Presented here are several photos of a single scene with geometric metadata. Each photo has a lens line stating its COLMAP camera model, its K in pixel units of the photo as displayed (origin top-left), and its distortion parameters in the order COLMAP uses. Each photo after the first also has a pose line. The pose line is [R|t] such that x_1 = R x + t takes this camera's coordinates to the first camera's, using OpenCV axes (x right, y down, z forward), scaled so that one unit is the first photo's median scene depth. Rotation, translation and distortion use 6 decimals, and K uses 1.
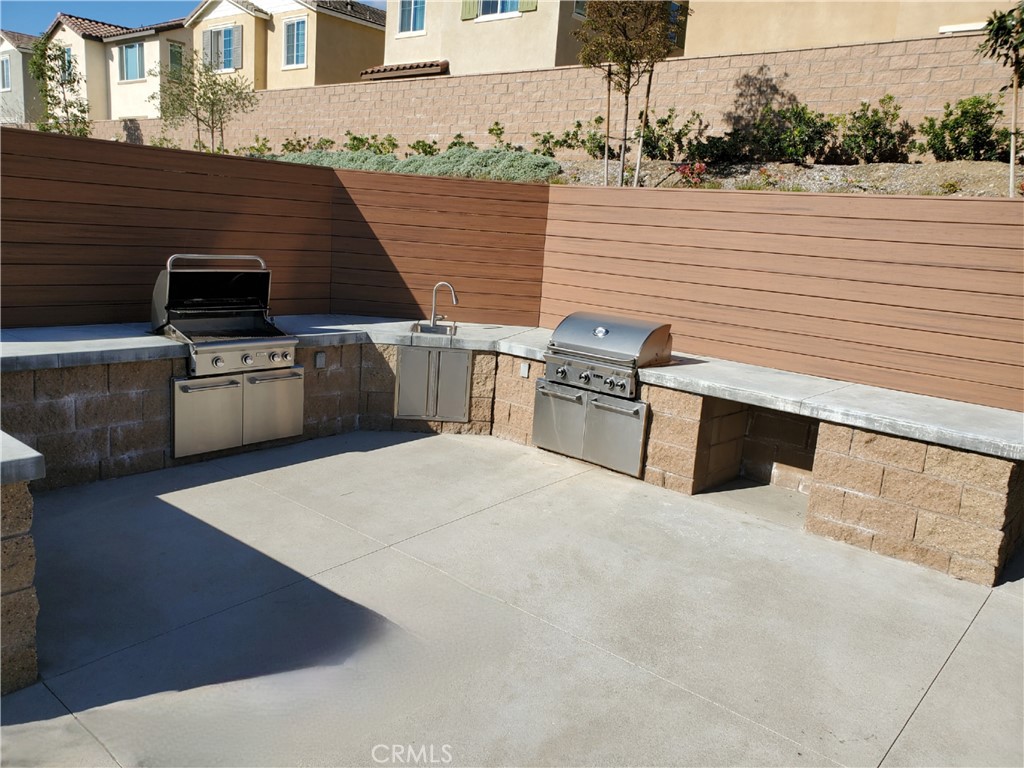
lens RADIAL K [[798.9, 0, 505.5], [0, 798.9, 367.2], [0, 0, 1]] dist [0.012406, 0.013179]
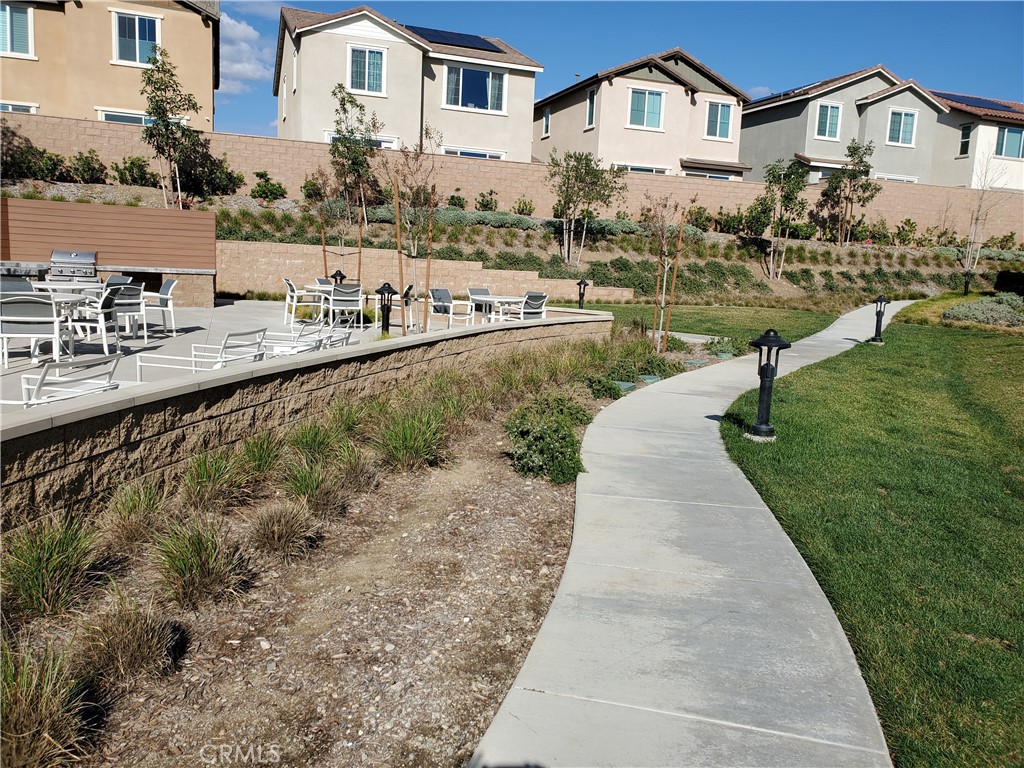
lens RADIAL K [[802.4, 0, 514.8], [0, 802.4, 371.3], [0, 0, 1]] dist [0.010565, 0.015066]
pose [[0.495461, -0.160524, 0.853669, -0.695367], [0.144560, 0.984309, 0.101189, 0.128480], [-0.856517, 0.073271, 0.510892, -0.756881]]
